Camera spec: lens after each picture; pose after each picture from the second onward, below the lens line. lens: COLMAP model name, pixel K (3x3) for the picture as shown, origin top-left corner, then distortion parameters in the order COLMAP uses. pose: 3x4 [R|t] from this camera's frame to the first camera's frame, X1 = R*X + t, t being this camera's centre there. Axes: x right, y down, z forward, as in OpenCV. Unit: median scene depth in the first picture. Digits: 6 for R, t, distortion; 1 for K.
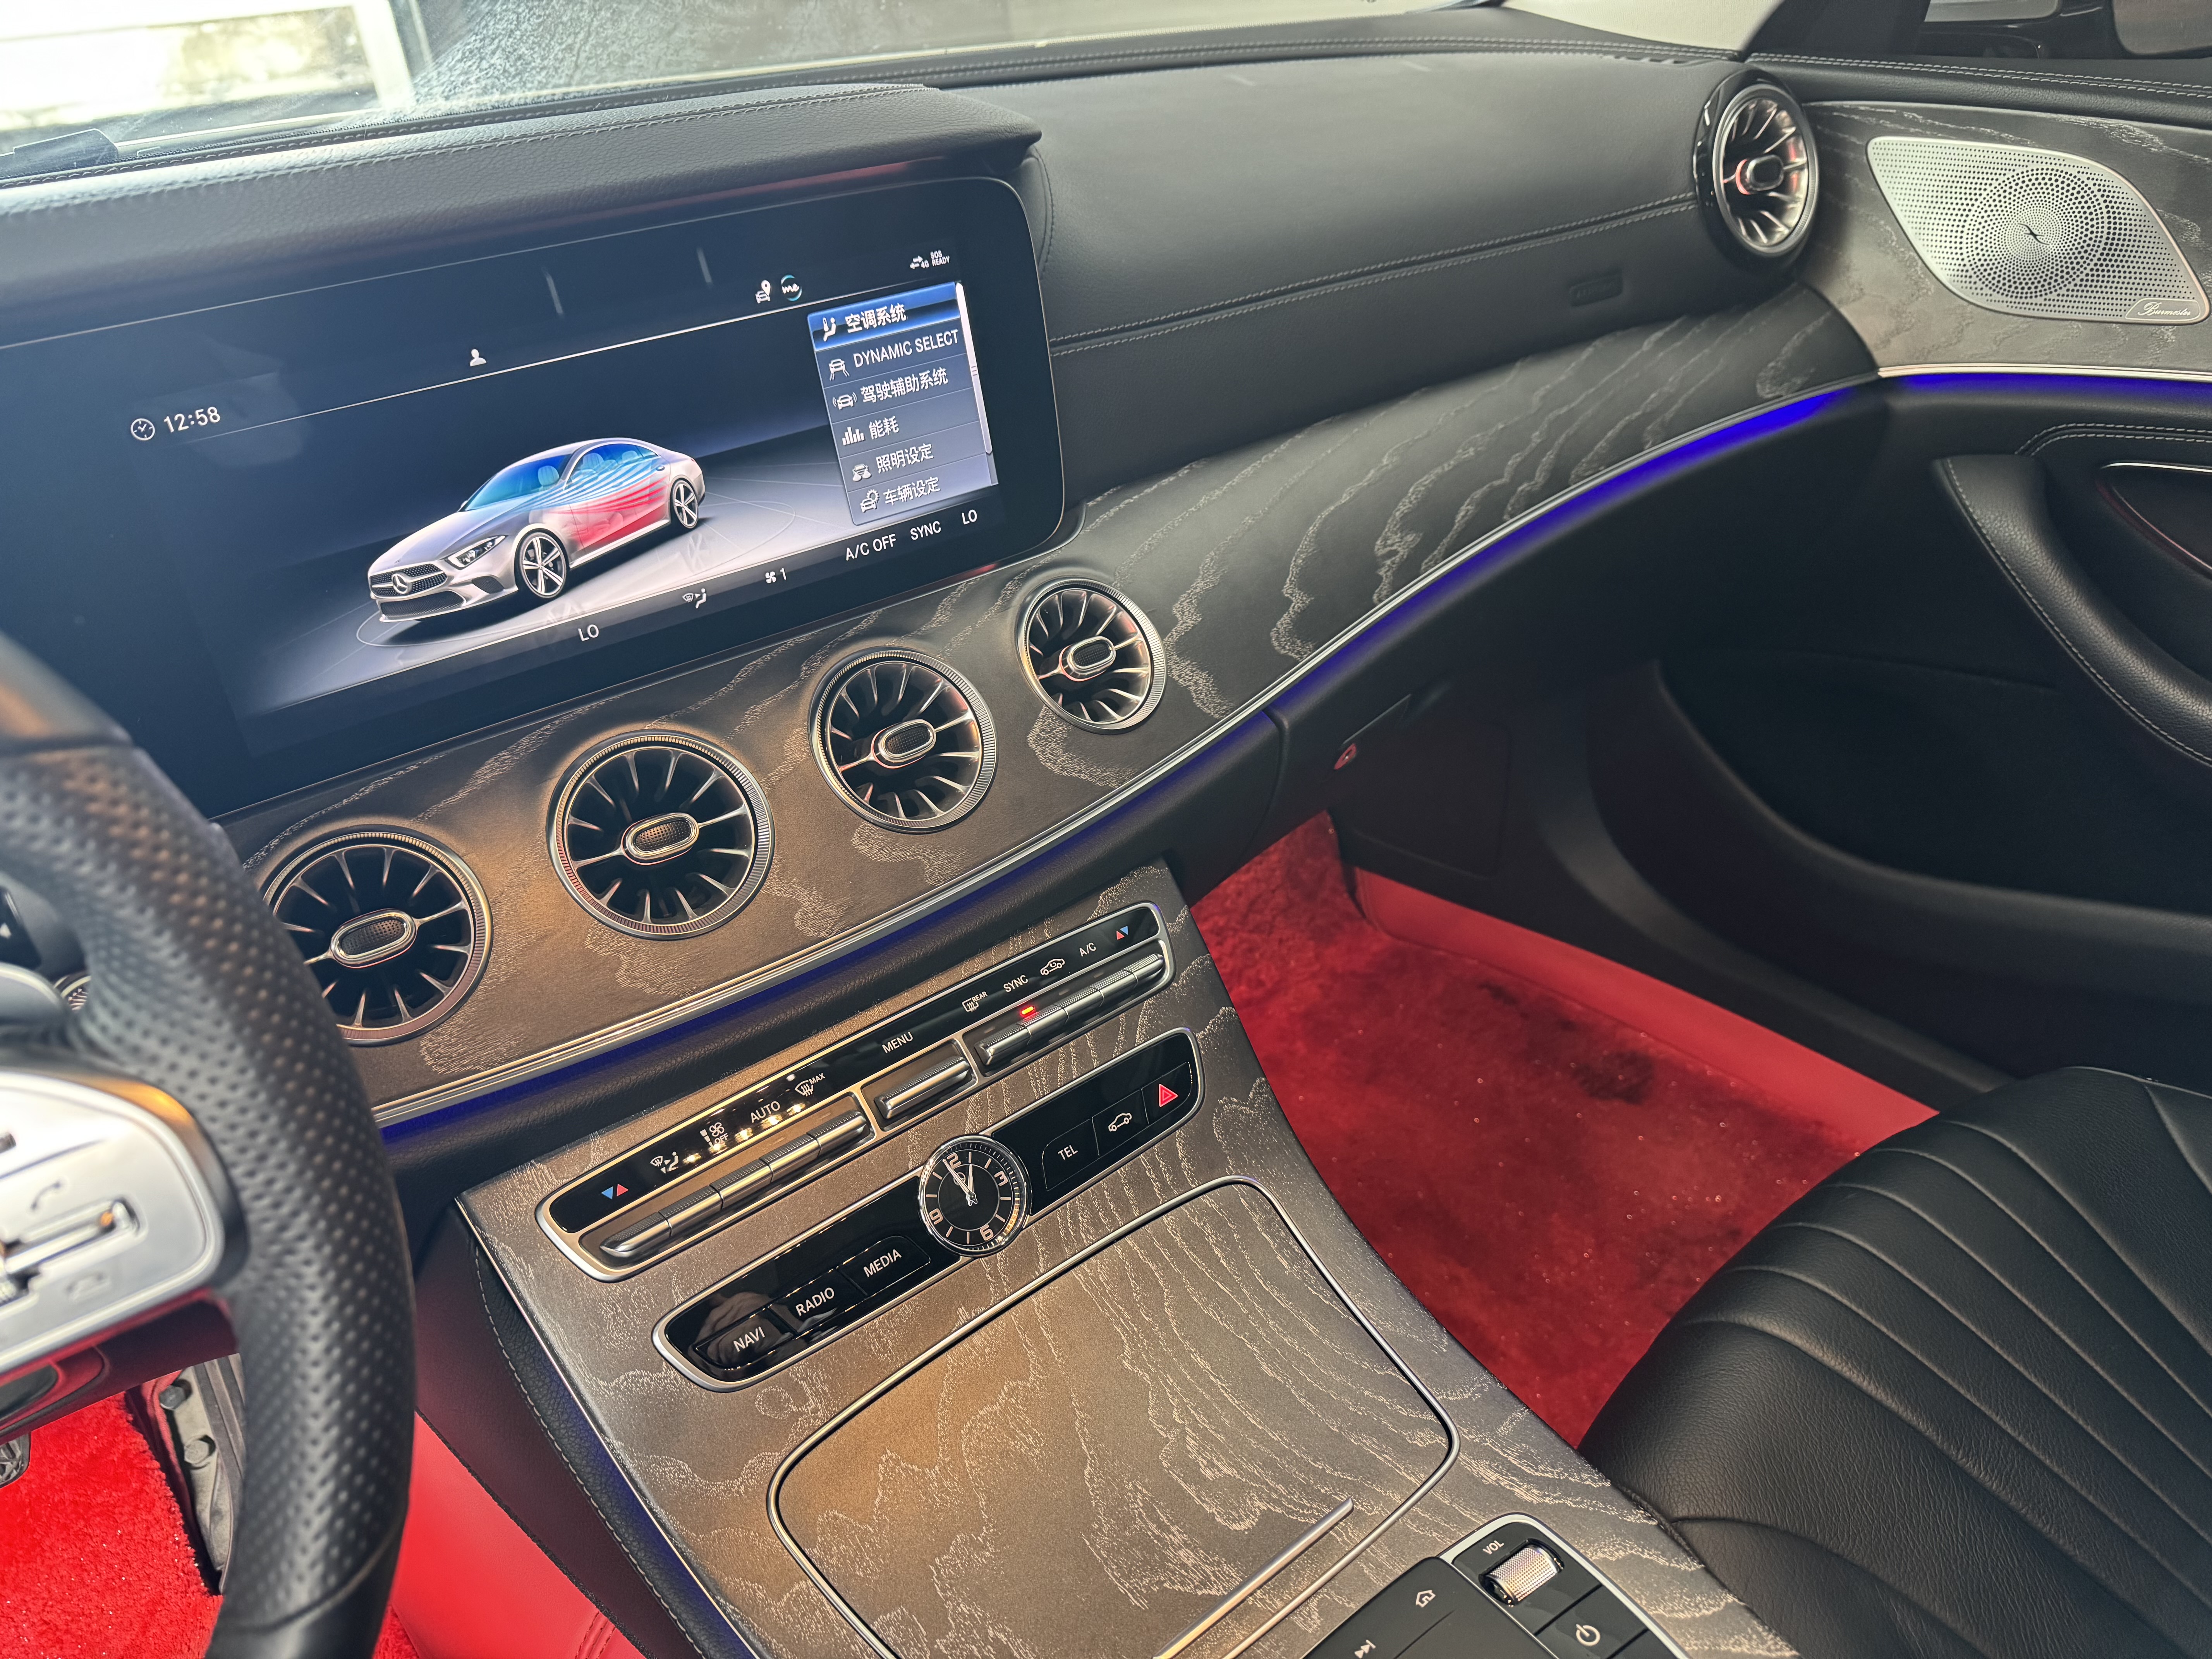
lens RADIAL K [[1561.0, 0, 1098.1], [0, 1561.0, 821.4], [0, 0, 1]] dist [0.039556, -0.049562]
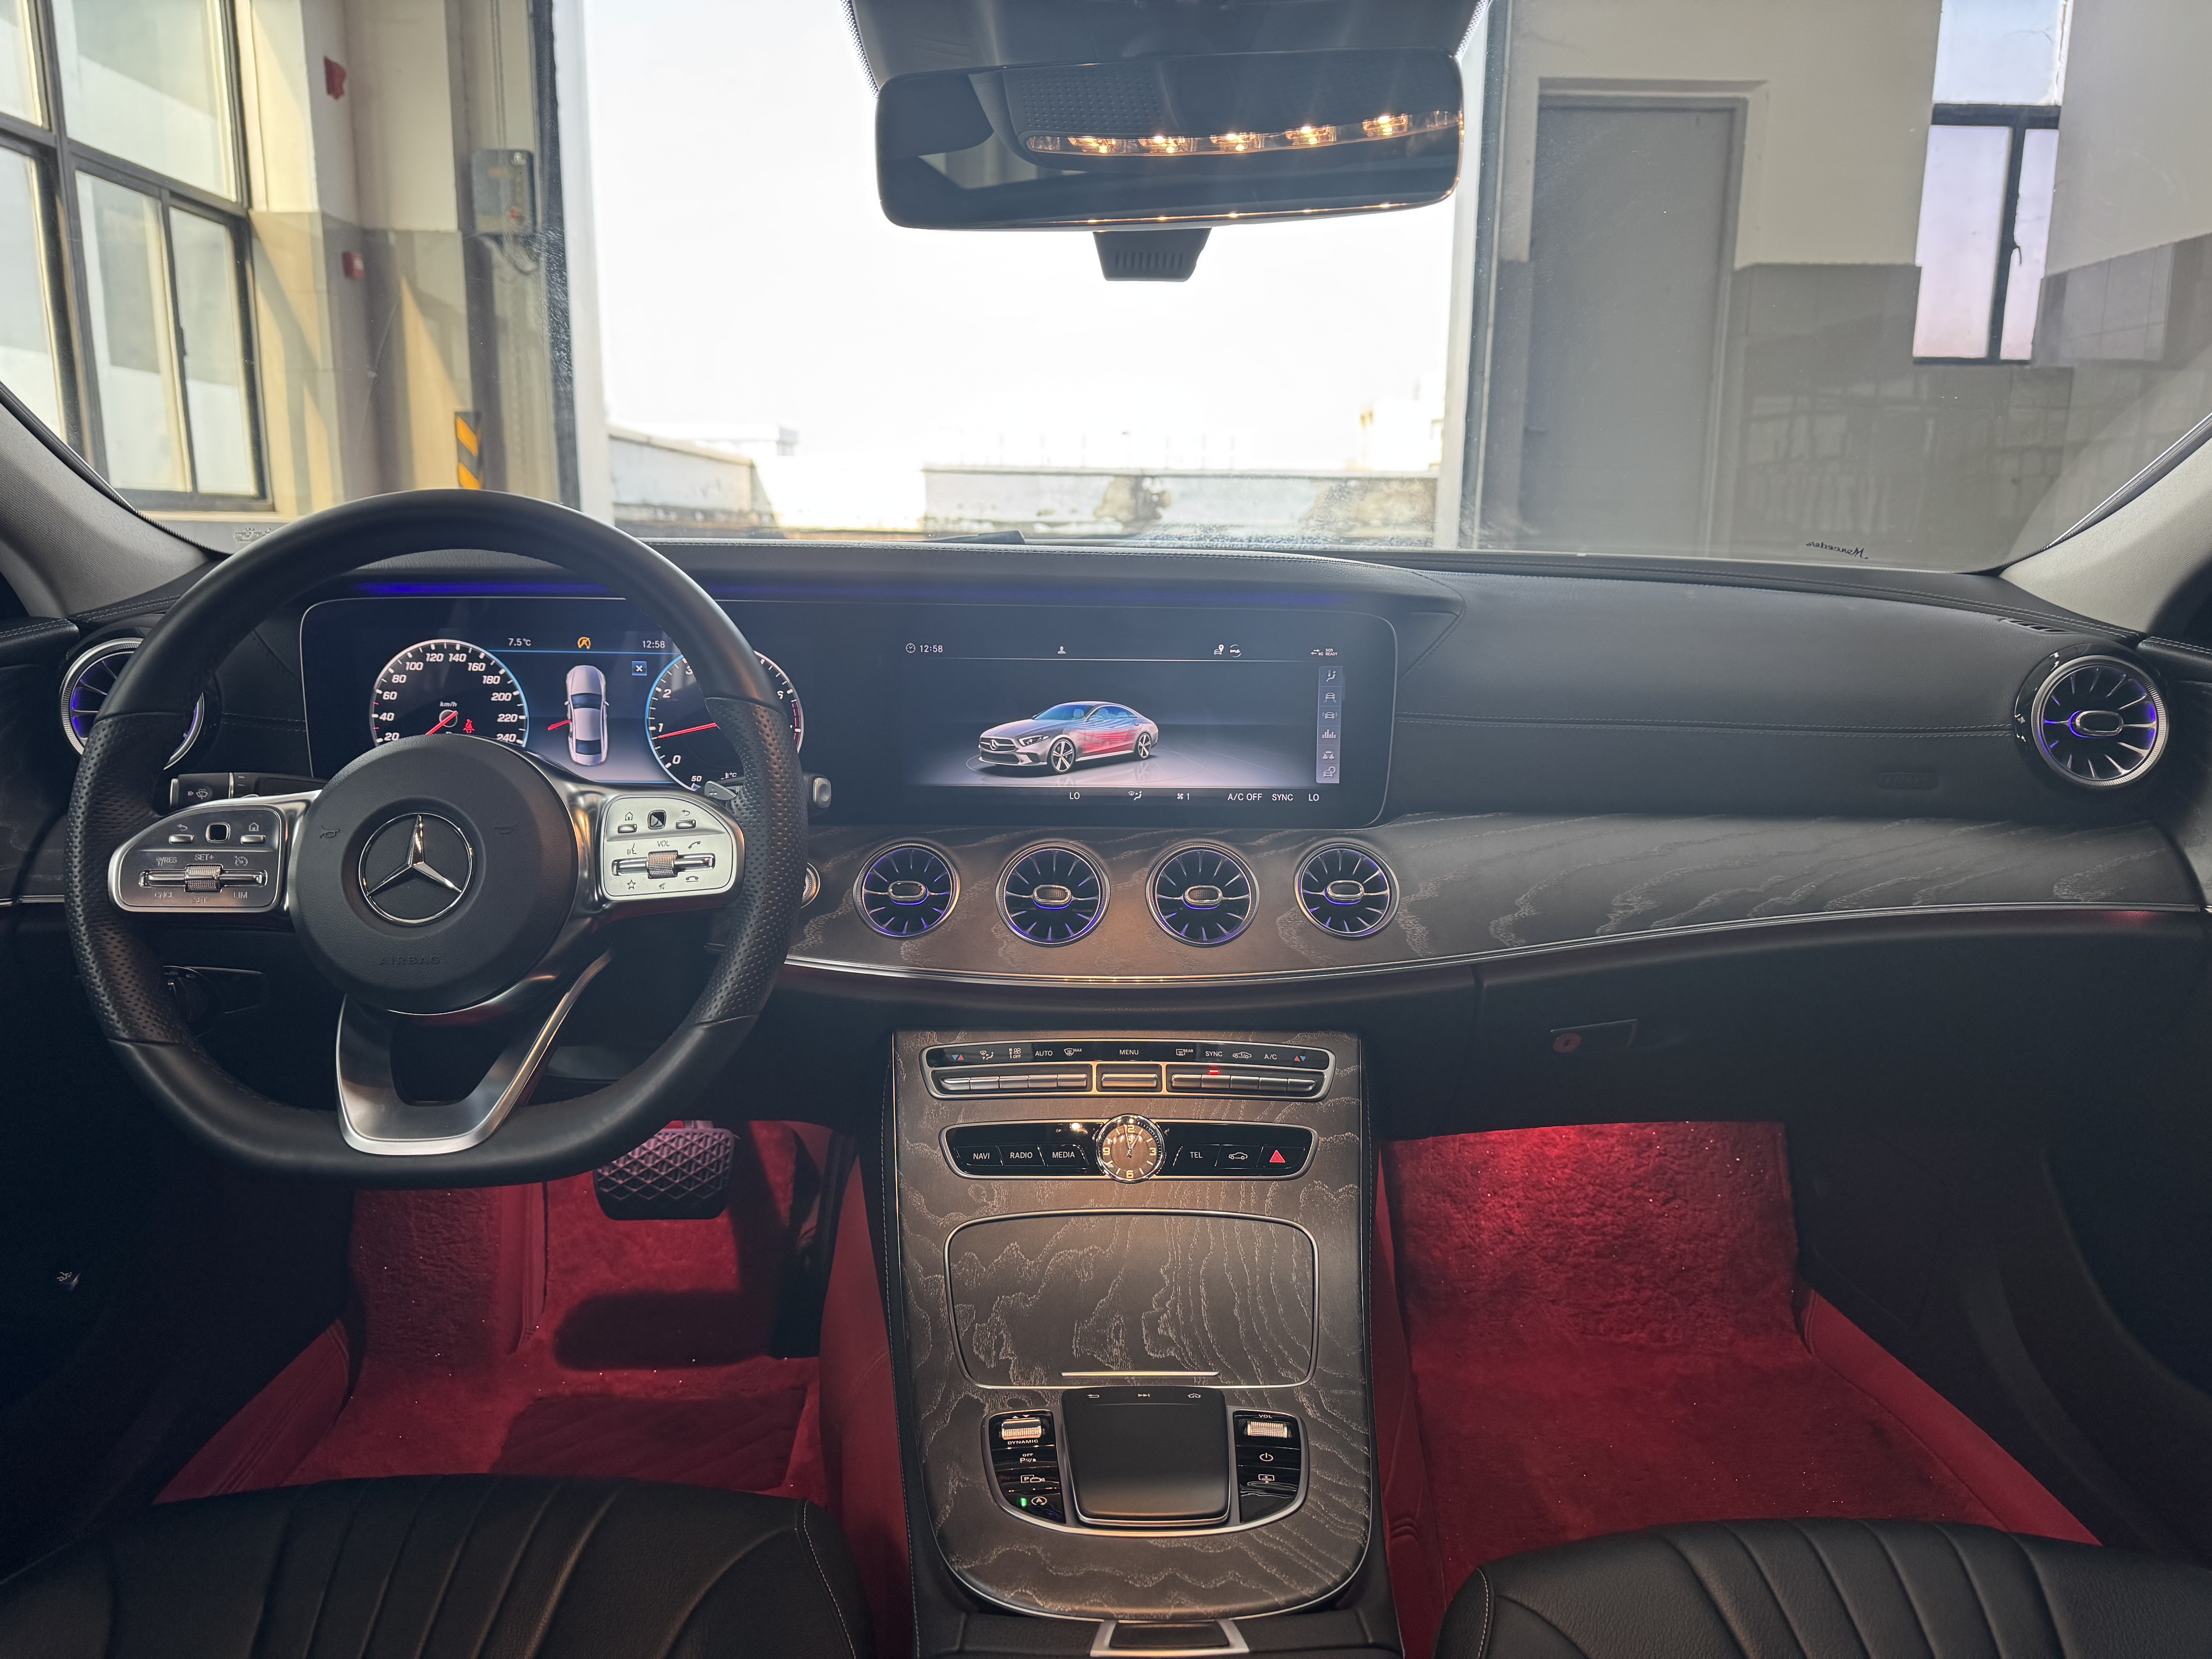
lens RADIAL K [[1561.0, 0, 1114.1], [0, 1561.0, 831.7], [0, 0, 1]] dist [0.039556, -0.049562]
pose [[0.794933, 0.223240, -0.564133, 0.694867], [-0.362988, 0.920060, -0.147406, 0.158773], [0.486129, 0.321952, 0.812420, -0.436682]]
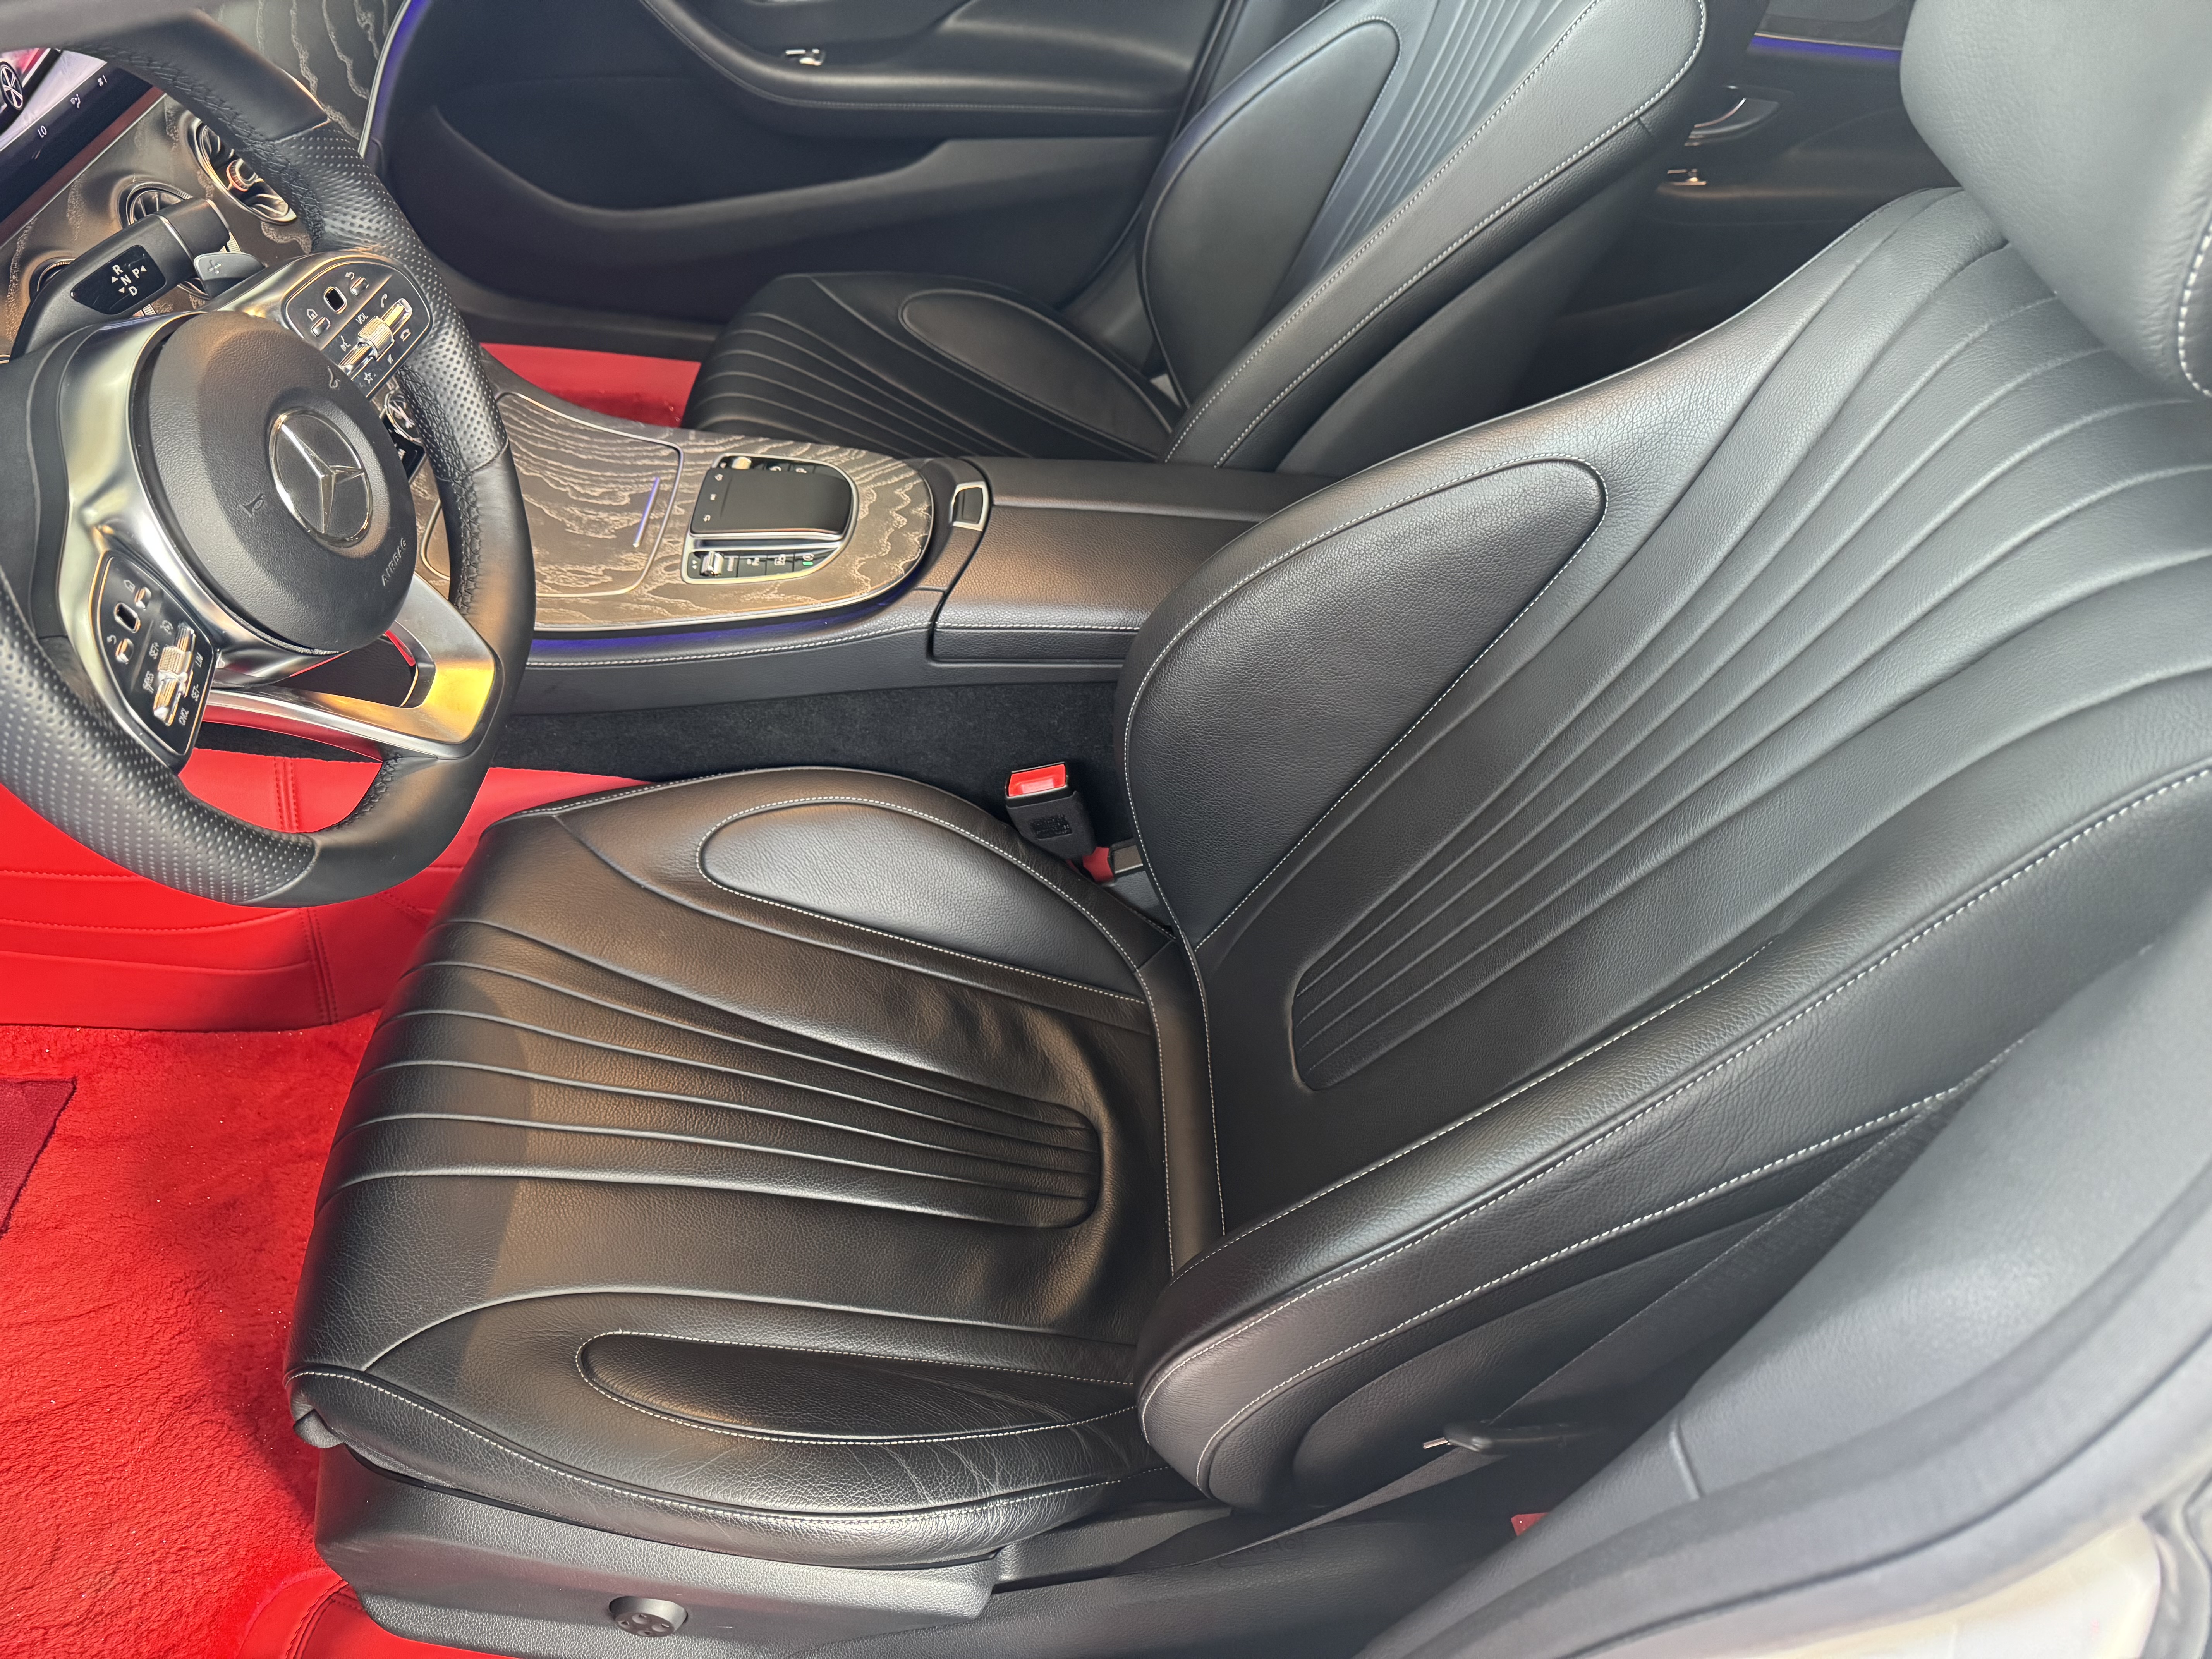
lens RADIAL K [[1561.0, 0, 1099.9], [0, 1561.0, 824.9], [0, 0, 1]] dist [0.039556, -0.049562]
pose [[0.585650, -0.462754, 0.665487, -0.940241], [0.258947, 0.884807, 0.387379, 0.138008], [-0.768089, -0.054543, 0.638016, -0.732476]]
